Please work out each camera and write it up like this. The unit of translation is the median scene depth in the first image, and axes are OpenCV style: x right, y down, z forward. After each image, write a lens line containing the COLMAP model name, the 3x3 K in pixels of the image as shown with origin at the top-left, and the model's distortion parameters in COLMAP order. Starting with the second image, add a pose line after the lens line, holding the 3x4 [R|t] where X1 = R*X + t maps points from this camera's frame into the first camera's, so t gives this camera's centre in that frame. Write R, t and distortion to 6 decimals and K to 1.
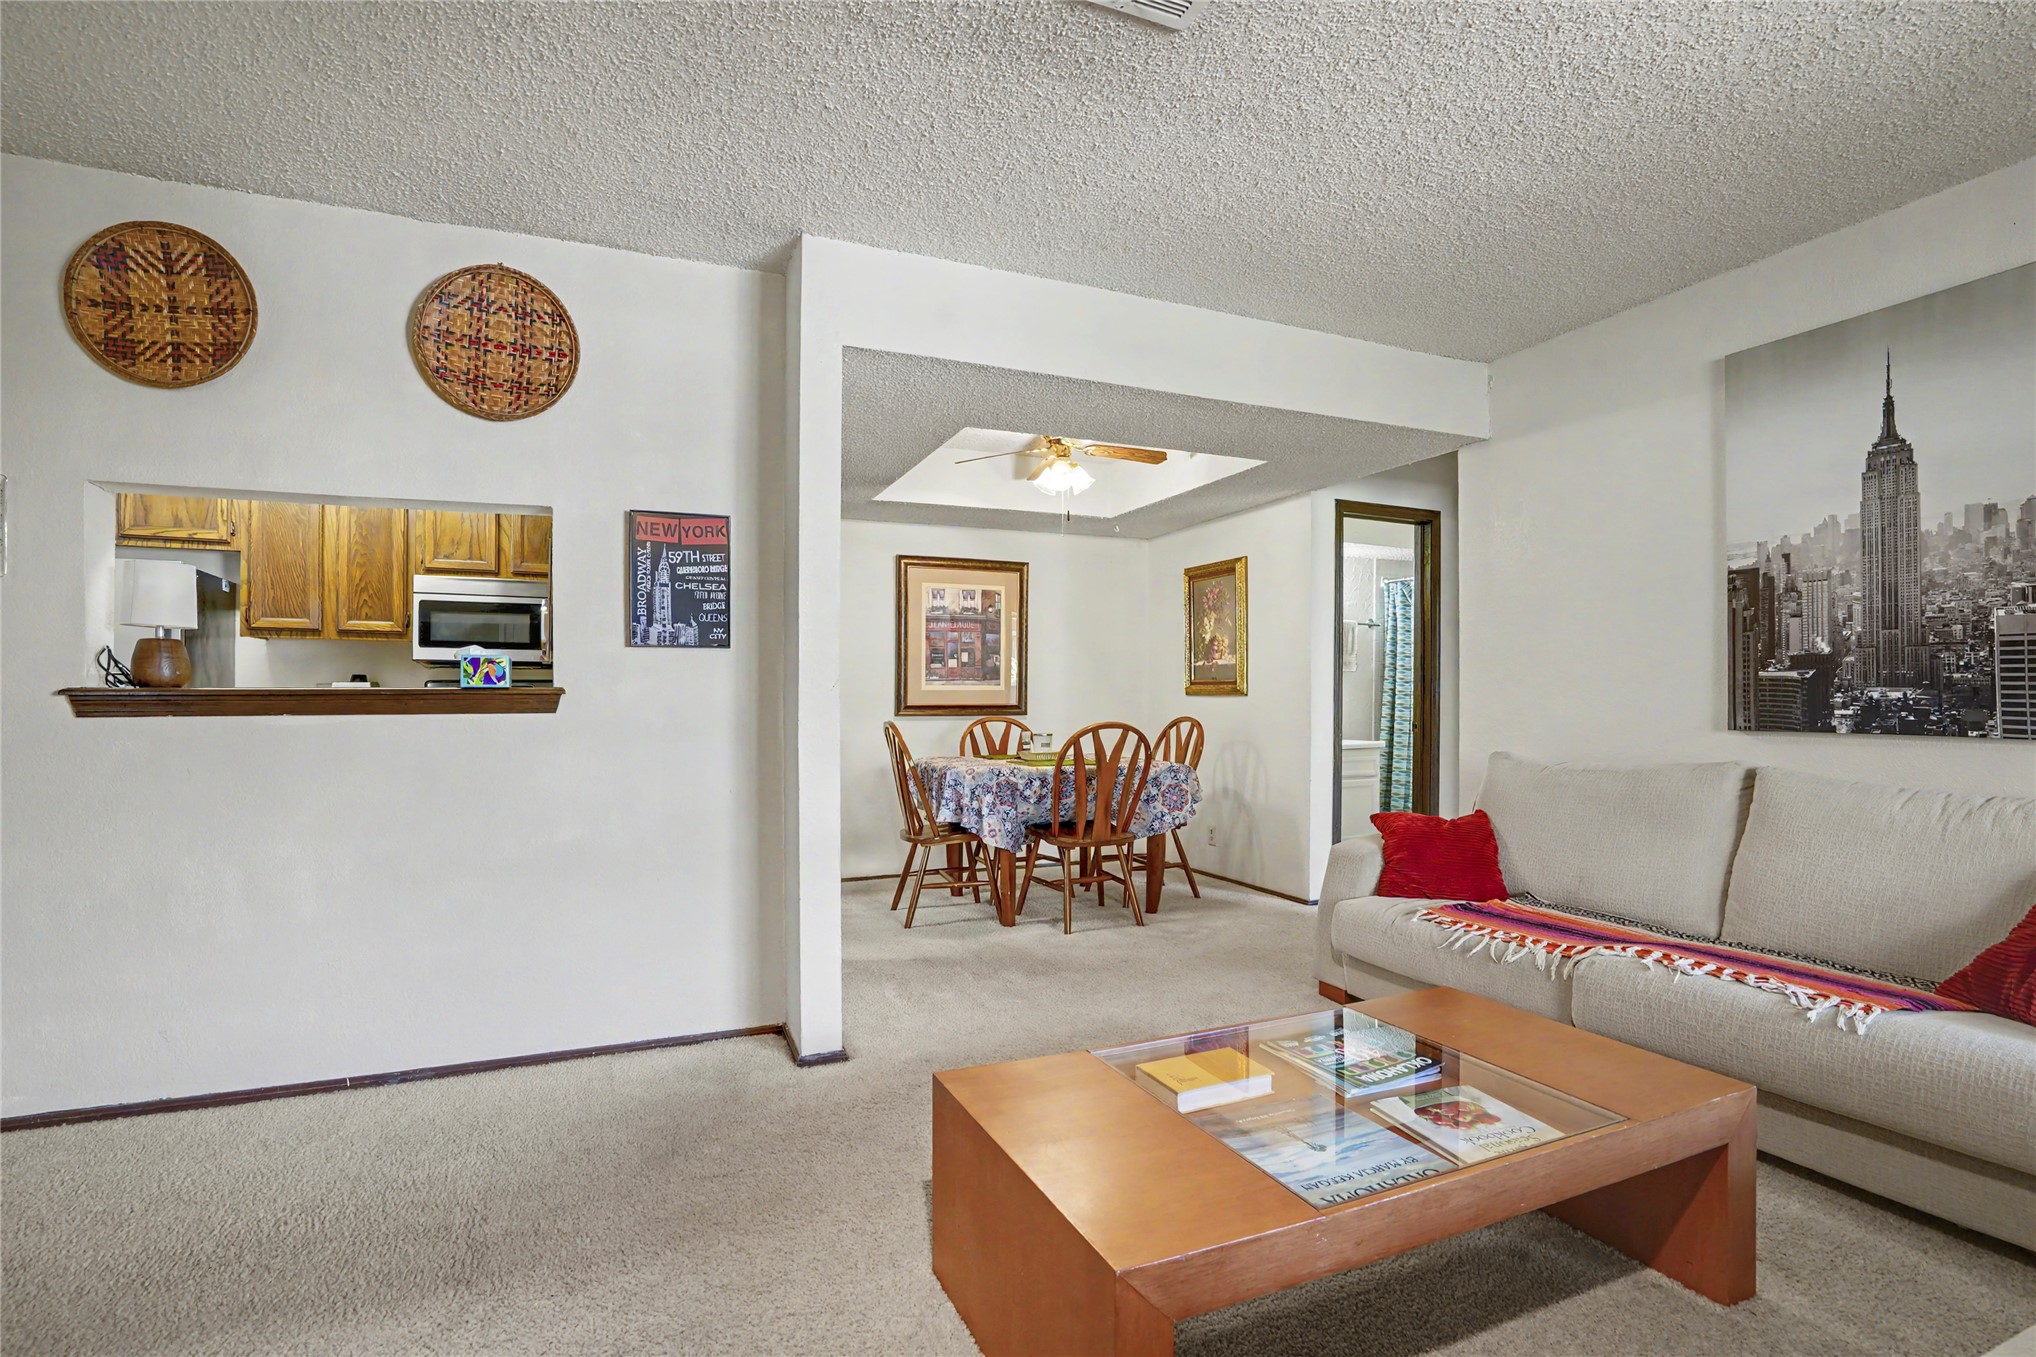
lens RADIAL K [[962.7, 0, 1015.4], [0, 962.7, 712.2], [0, 0, 1]] dist [-0.052981, 0.015233]
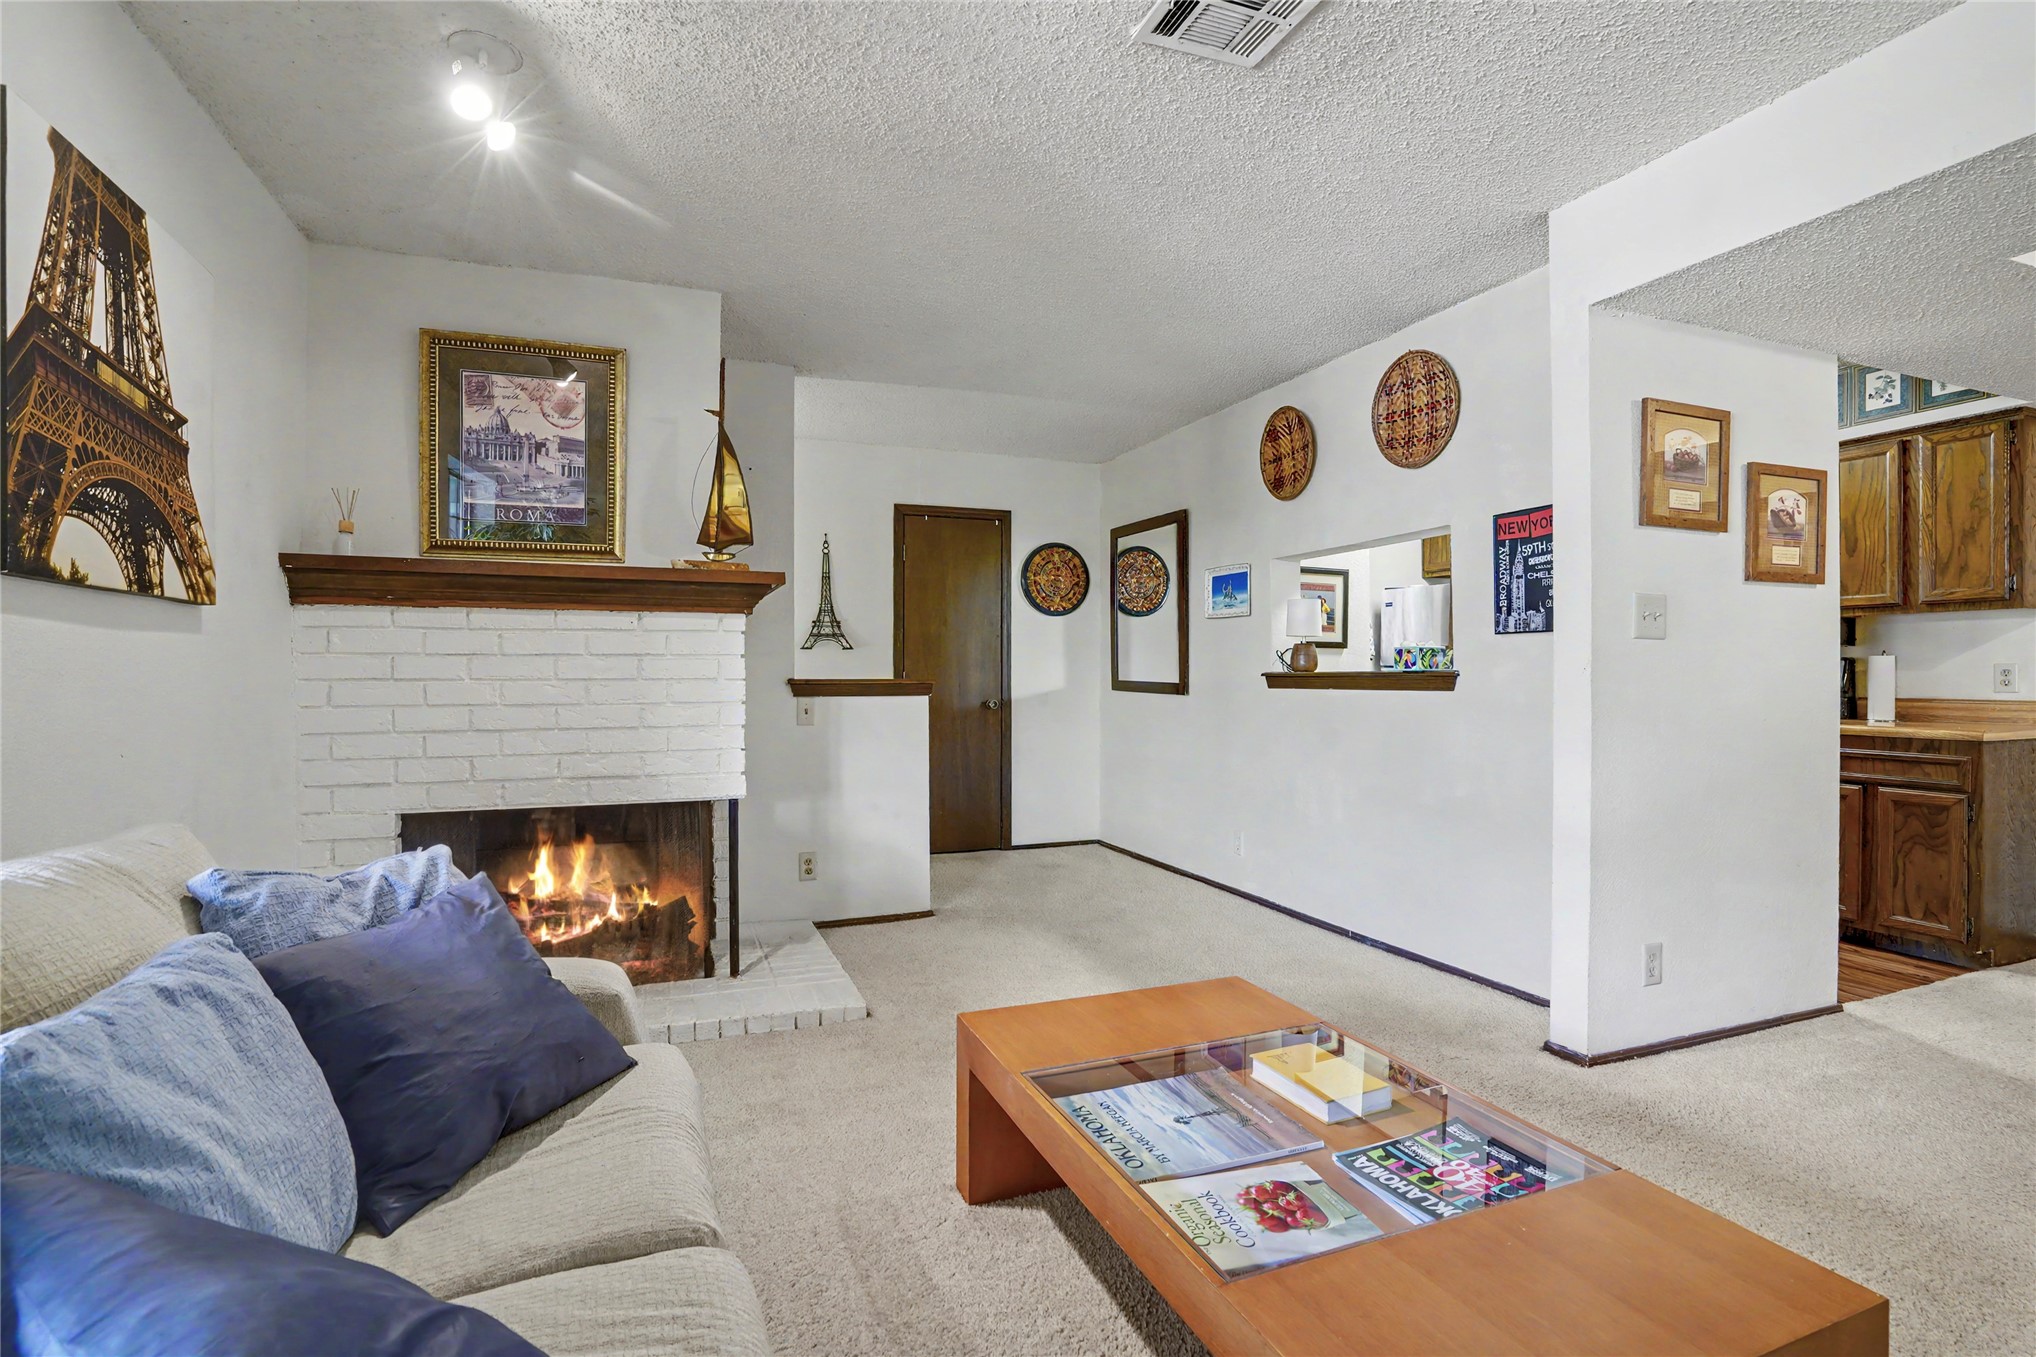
lens RADIAL K [[962.7, 0, 1026.9], [0, 962.7, 686.9], [0, 0, 1]] dist [-0.052981, 0.015233]
pose [[-0.029029, 0.014242, -0.999477, 0.725909], [-0.011878, 0.999823, 0.014591, -0.015494], [0.999508, 0.012295, -0.028855, 0.455366]]
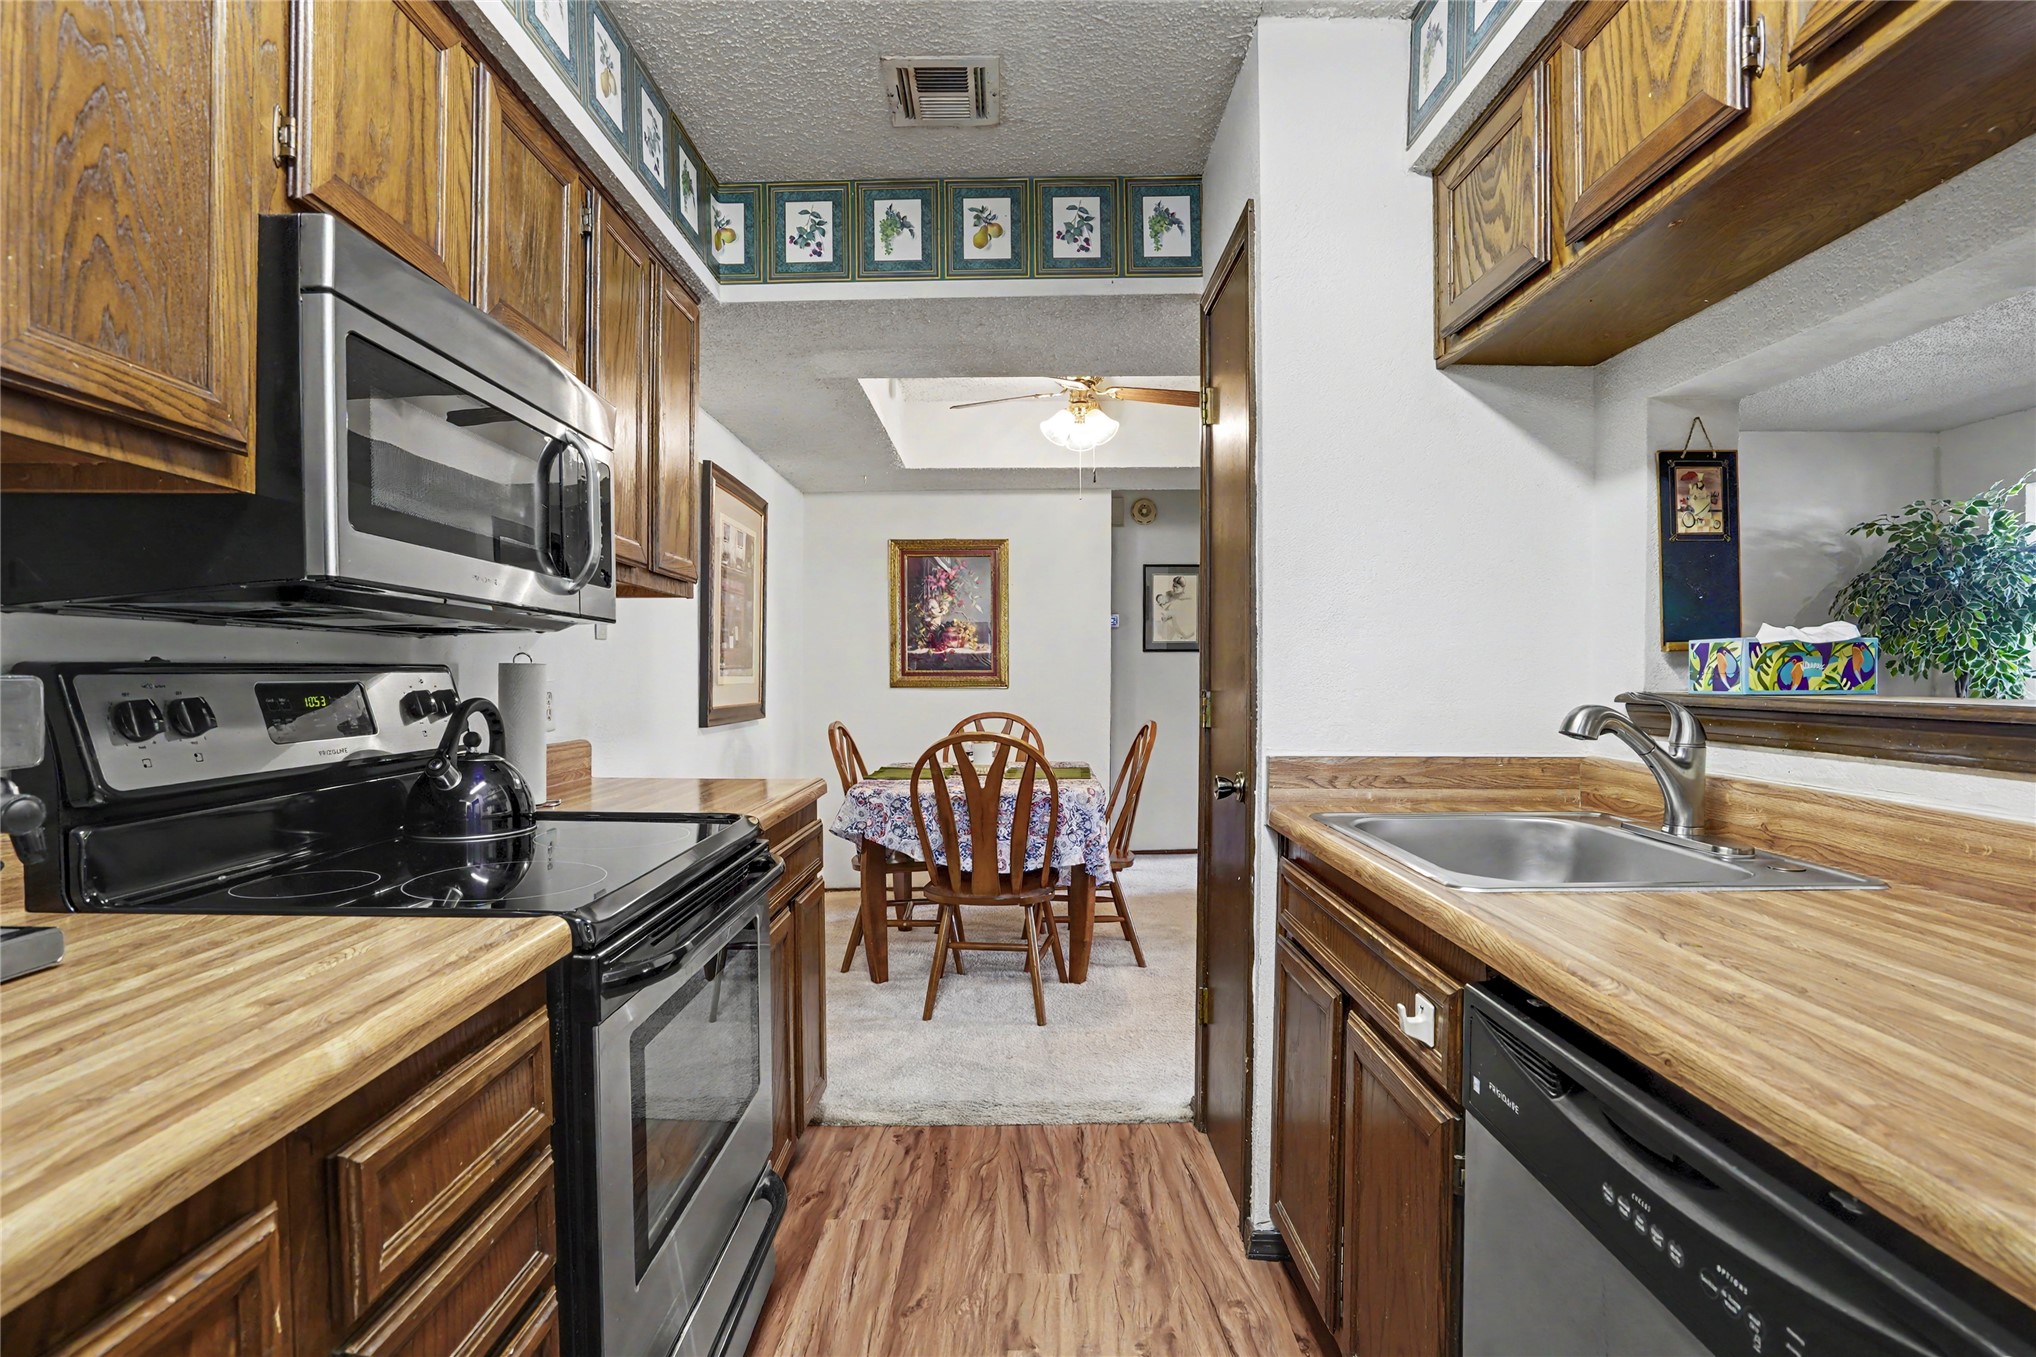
lens RADIAL K [[962.7, 0, 997.4], [0, 962.7, 706.1], [0, 0, 1]] dist [-0.052981, 0.015233]
pose [[0.401250, -0.030050, 0.915475, -1.166095], [0.019117, 0.999519, 0.024430, -0.041104], [-0.915769, 0.007698, 0.401632, 1.161804]]
